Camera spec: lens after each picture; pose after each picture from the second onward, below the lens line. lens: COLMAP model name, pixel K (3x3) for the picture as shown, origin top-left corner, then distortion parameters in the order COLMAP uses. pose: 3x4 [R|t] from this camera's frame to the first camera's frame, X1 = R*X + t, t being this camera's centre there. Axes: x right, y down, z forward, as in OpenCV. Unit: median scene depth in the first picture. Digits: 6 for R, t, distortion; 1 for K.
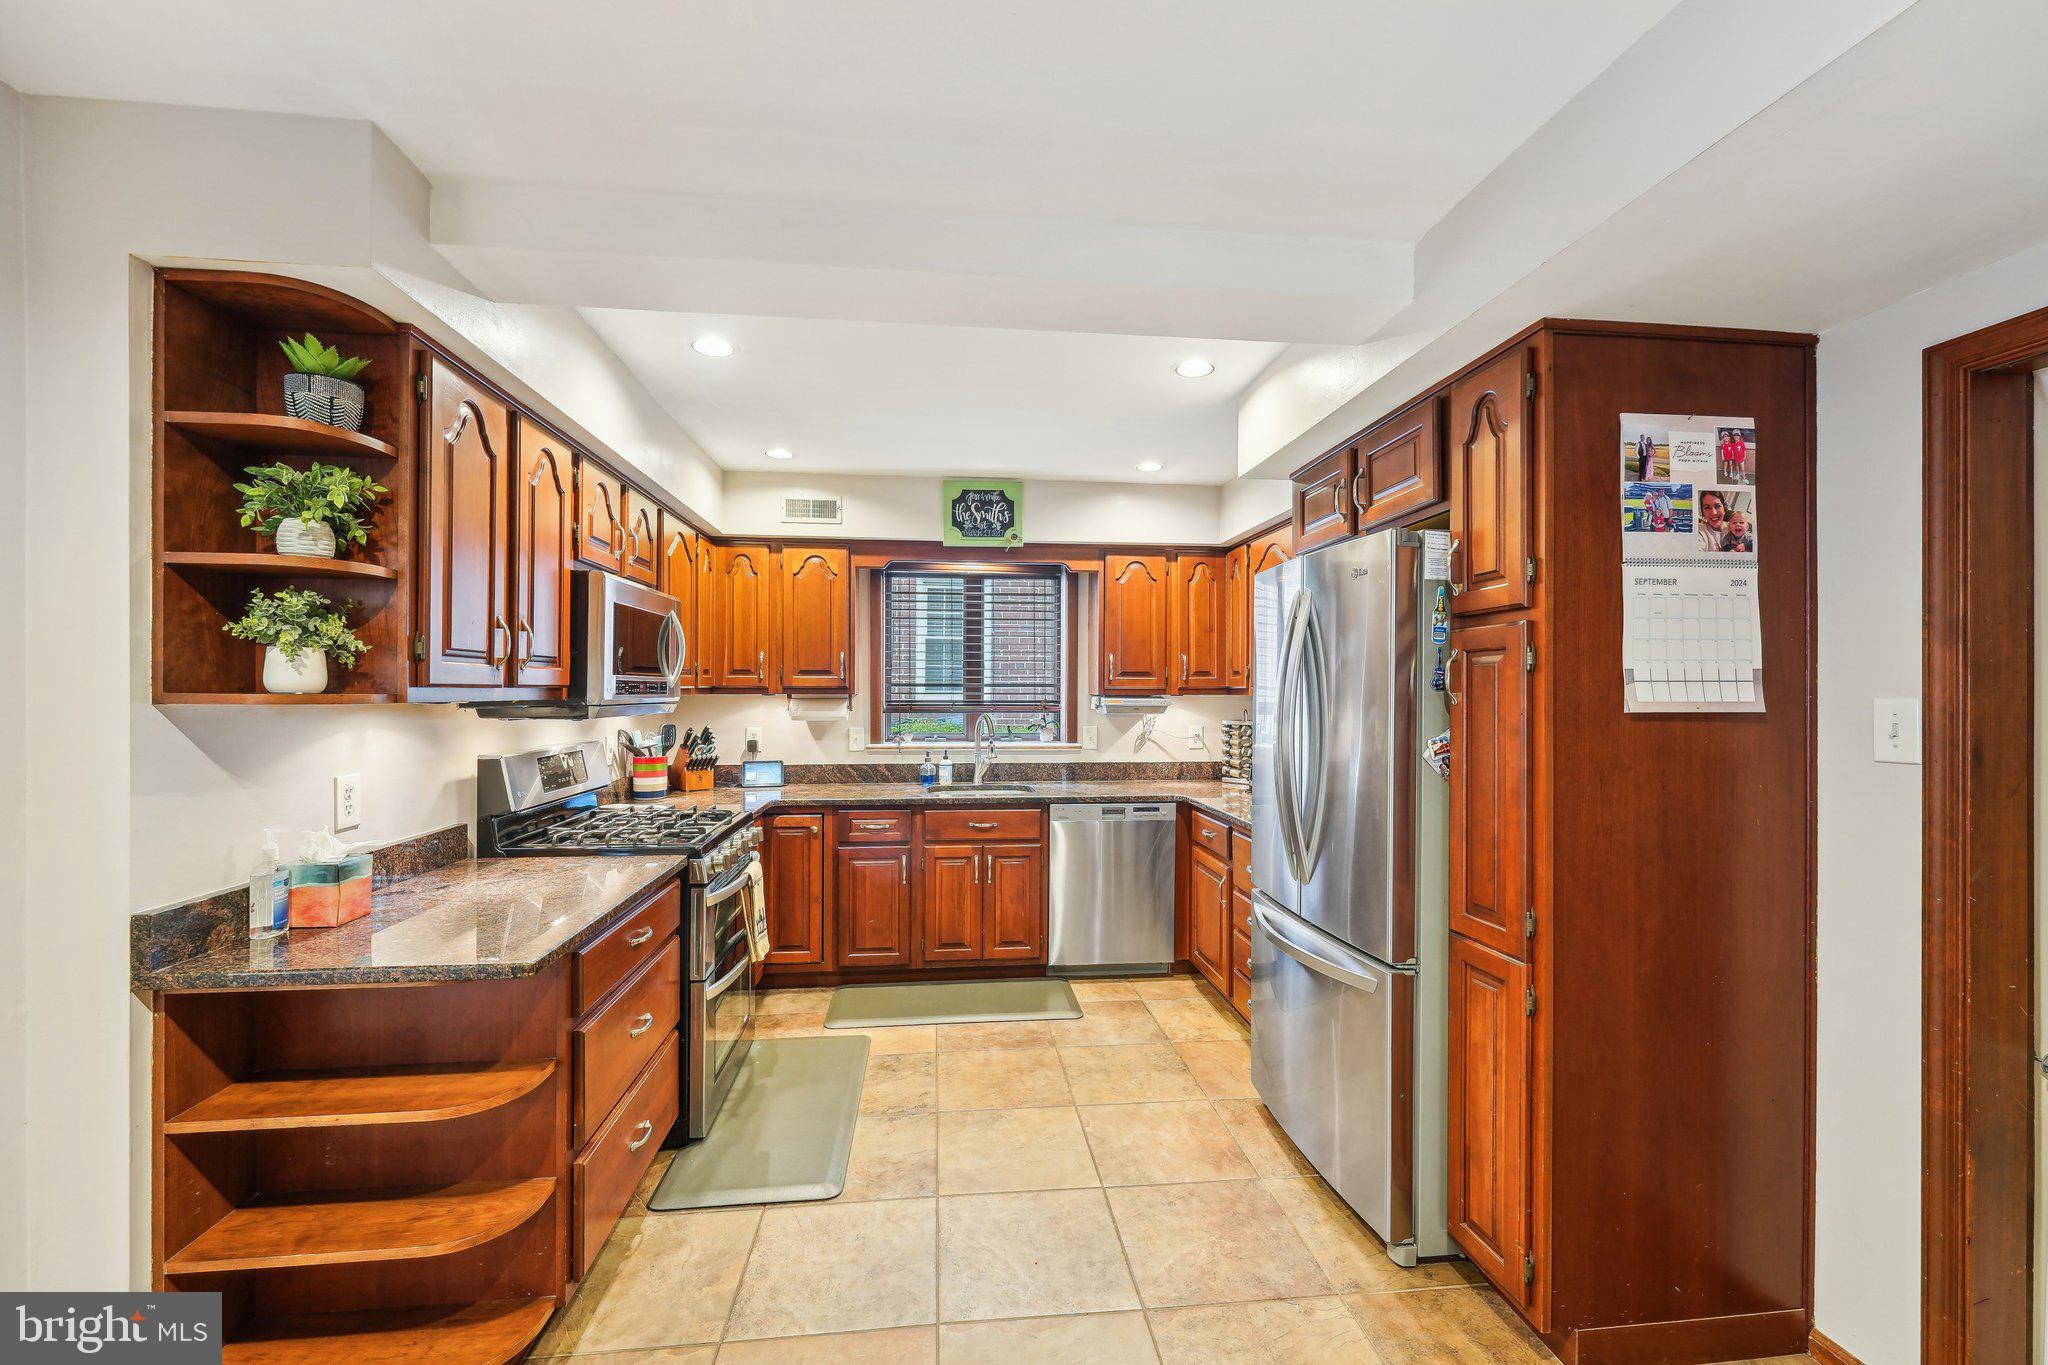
lens RADIAL K [[830.4, 0, 1022.3], [0, 830.4, 685.6], [0, 0, 1]] dist [-0.002138, -0.000212]
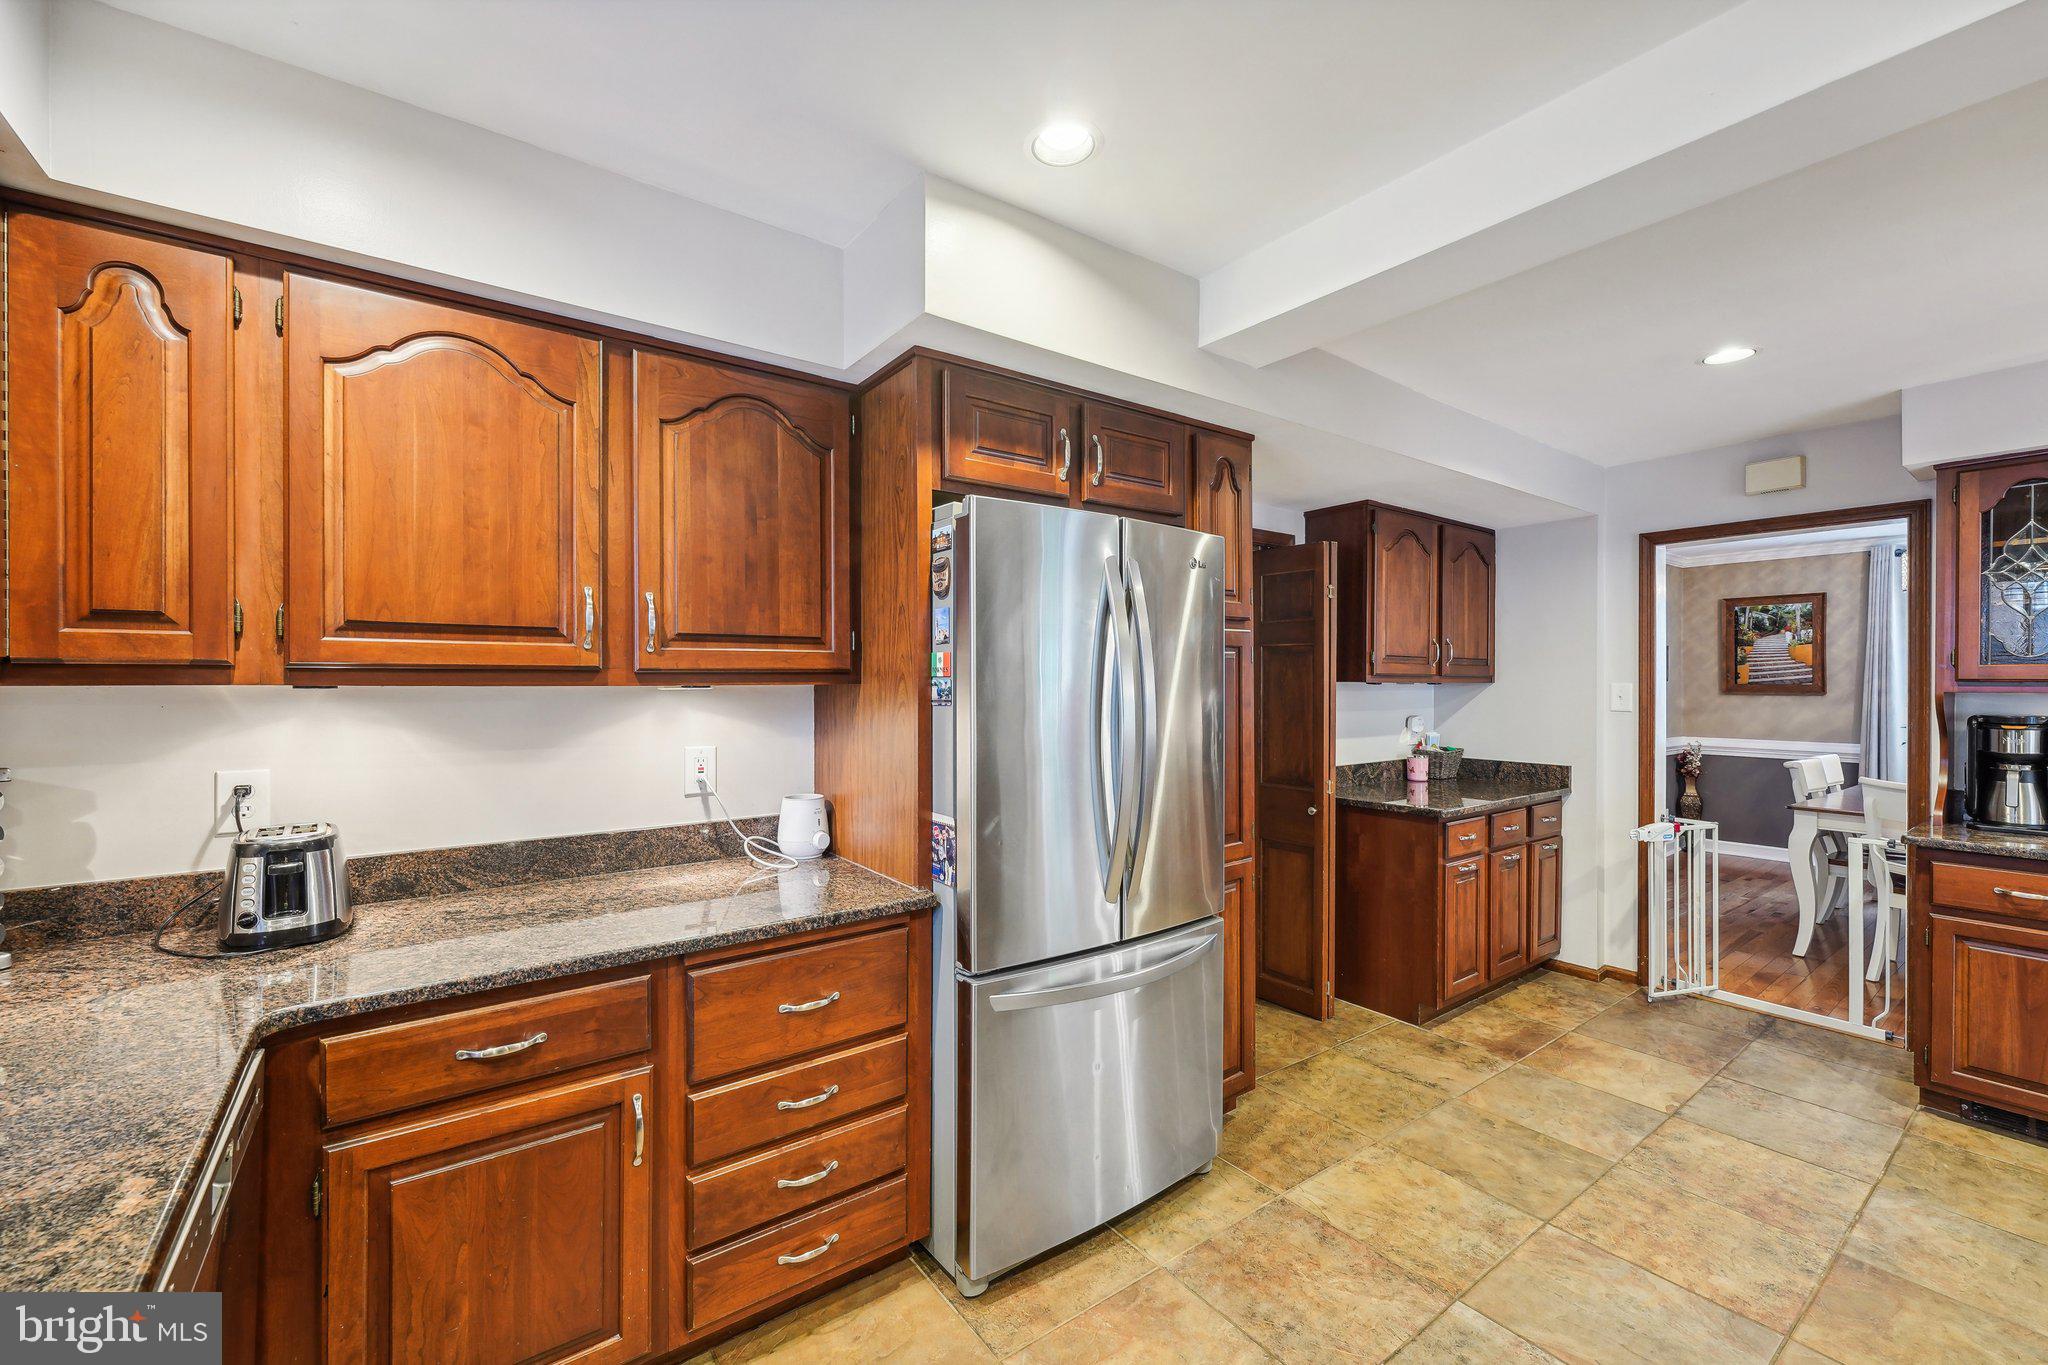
lens RADIAL K [[830.4, 0, 1012.8], [0, 830.4, 679.6], [0, 0, 1]] dist [-0.002138, -0.000212]
pose [[-0.496265, -0.002515, 0.868168, -0.420374], [-0.009129, 0.999956, -0.002322, 0.014927], [-0.868123, -0.009078, -0.496266, 1.830711]]
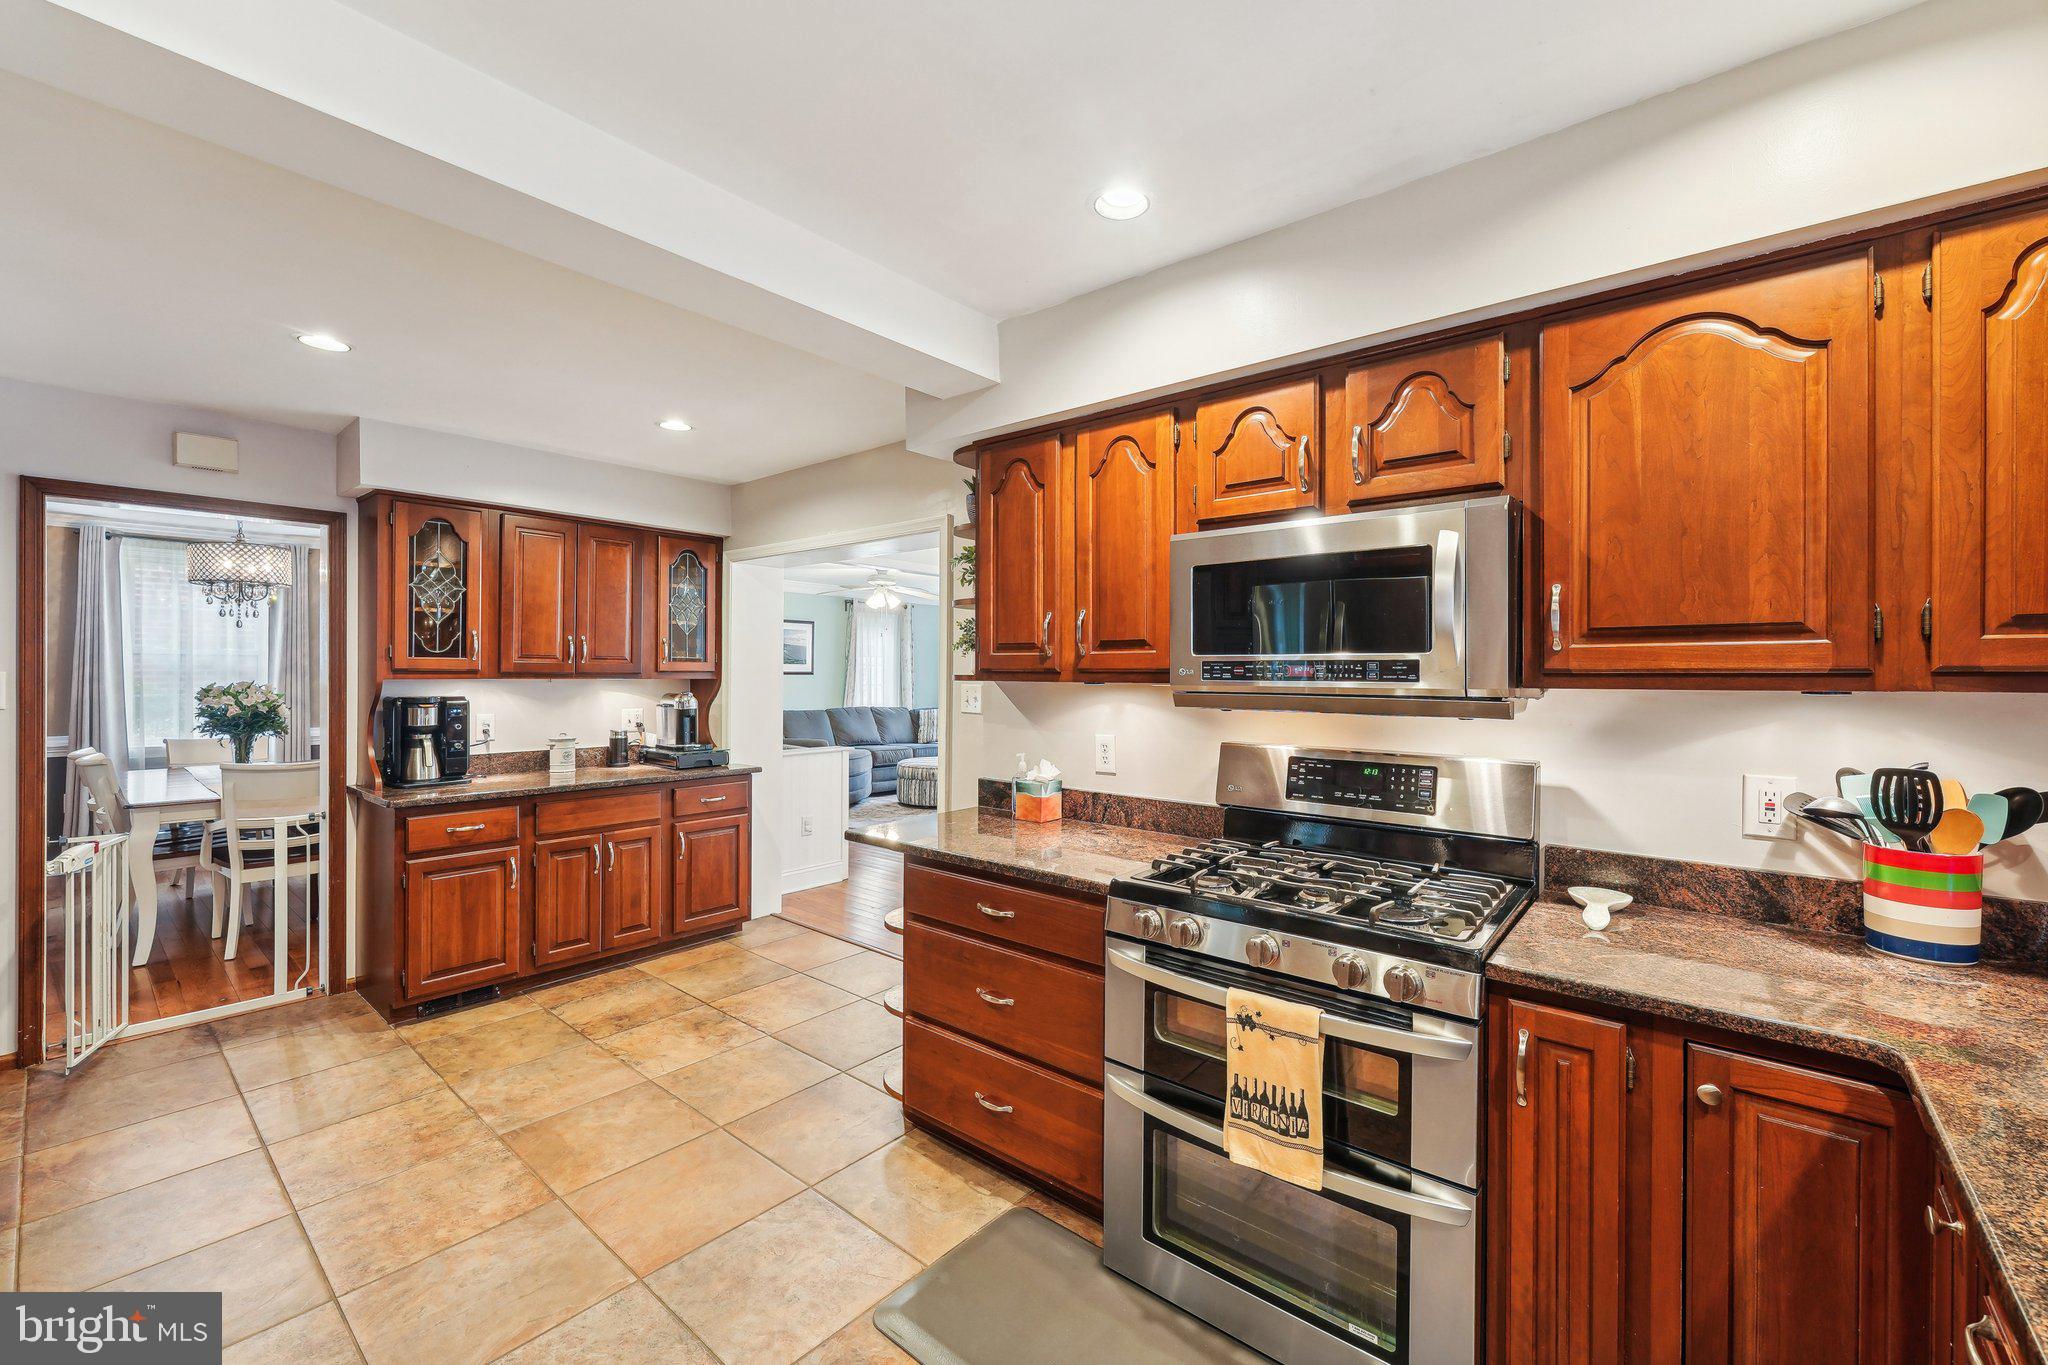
lens RADIAL K [[830.4, 0, 1028.6], [0, 830.4, 679.4], [0, 0, 1]] dist [-0.002138, -0.000212]
pose [[-0.718616, -0.000033, -0.695407, 0.244837], [-0.002530, 0.999994, 0.002567, 0.010558], [0.695403, 0.003604, -0.718611, 1.896496]]
